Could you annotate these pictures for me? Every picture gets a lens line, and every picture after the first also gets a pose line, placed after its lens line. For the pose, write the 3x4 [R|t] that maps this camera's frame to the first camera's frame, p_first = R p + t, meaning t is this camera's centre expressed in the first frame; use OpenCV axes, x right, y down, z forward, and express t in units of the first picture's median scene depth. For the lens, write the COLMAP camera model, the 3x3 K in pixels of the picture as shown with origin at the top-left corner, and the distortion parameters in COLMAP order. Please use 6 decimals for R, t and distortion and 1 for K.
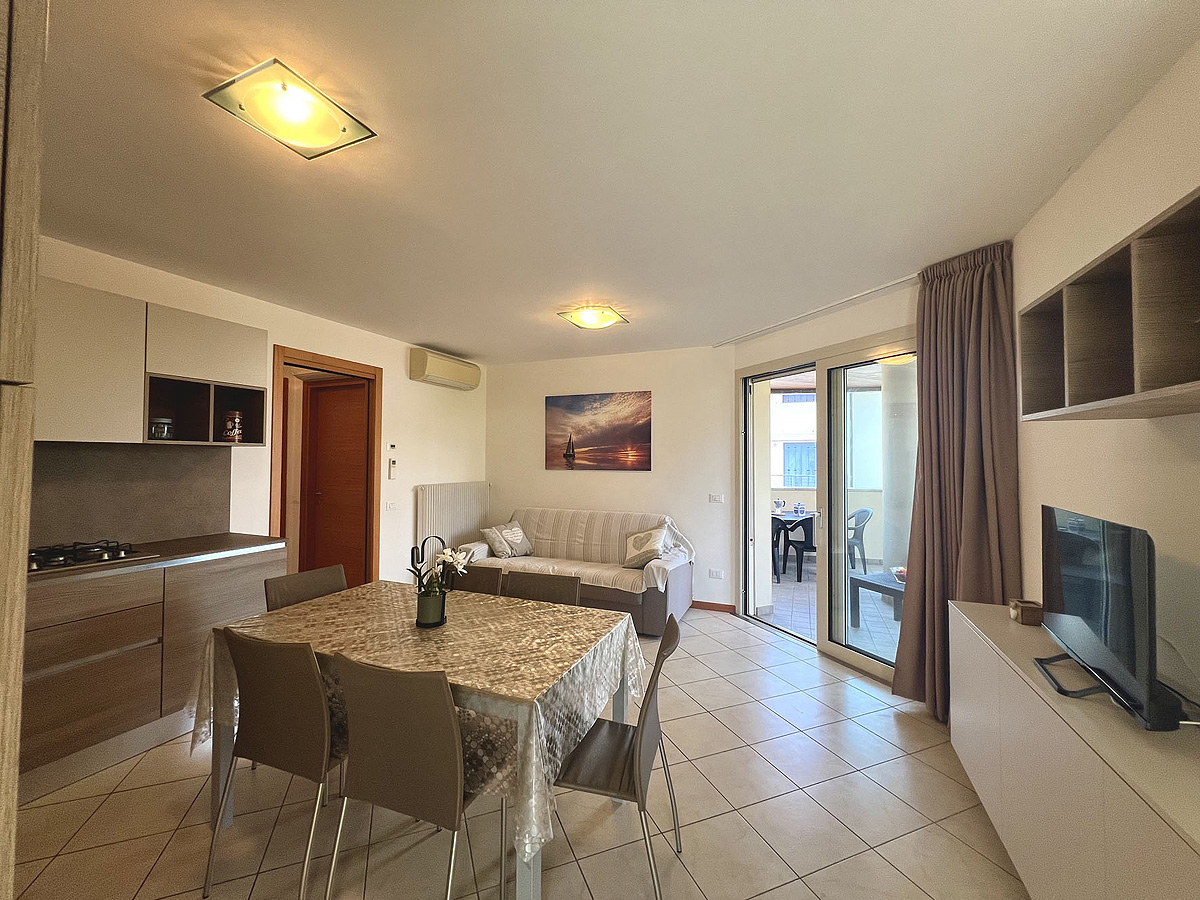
lens RADIAL K [[478.7, 0, 601.8], [0, 478.7, 446.9], [0, 0, 1]] dist [-0.003551, -0.000206]
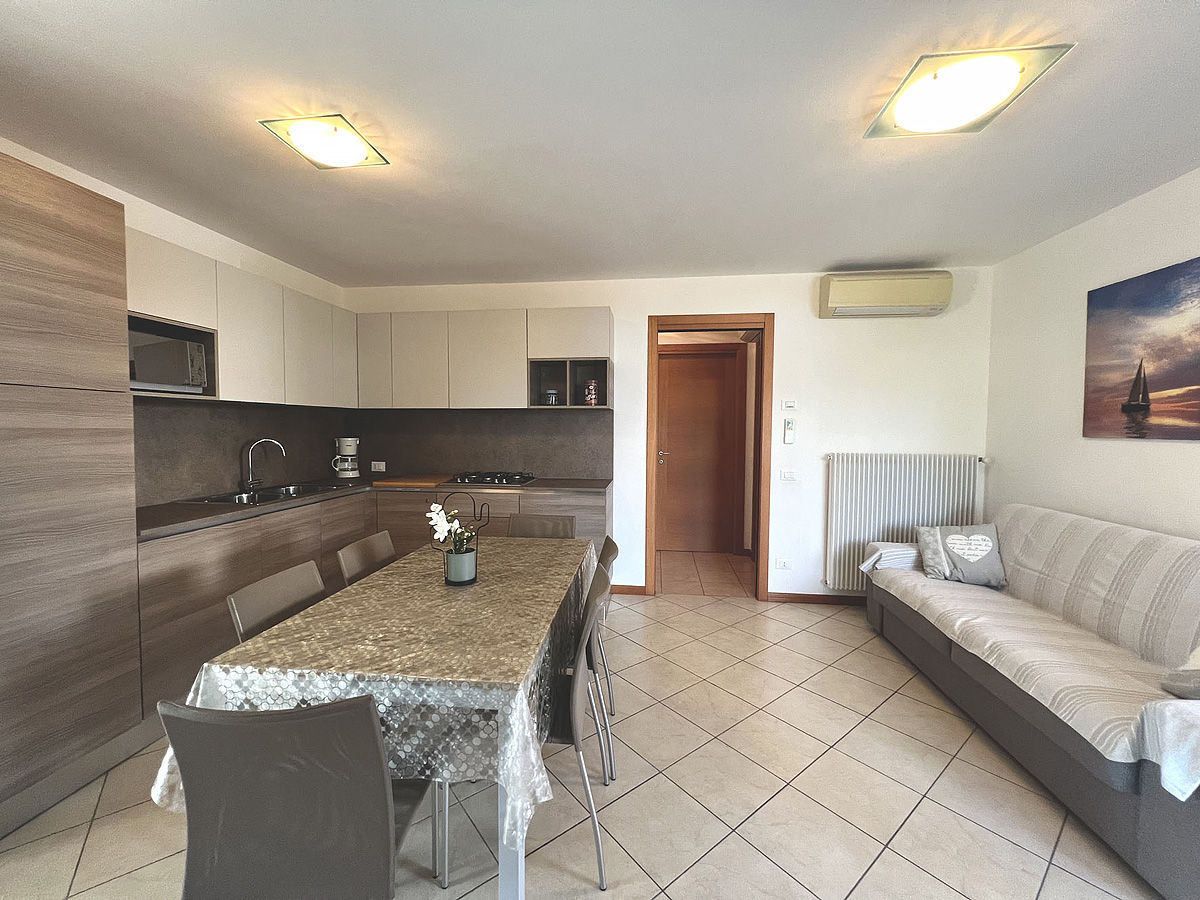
lens RADIAL K [[478.7, 0, 593.7], [0, 478.7, 447.5], [0, 0, 1]] dist [-0.003551, -0.000206]
pose [[0.277873, 0.036640, -0.959919, 0.234948], [0.022845, 0.998738, 0.044734, 0.024389], [0.960346, -0.034360, 0.276685, 0.375857]]
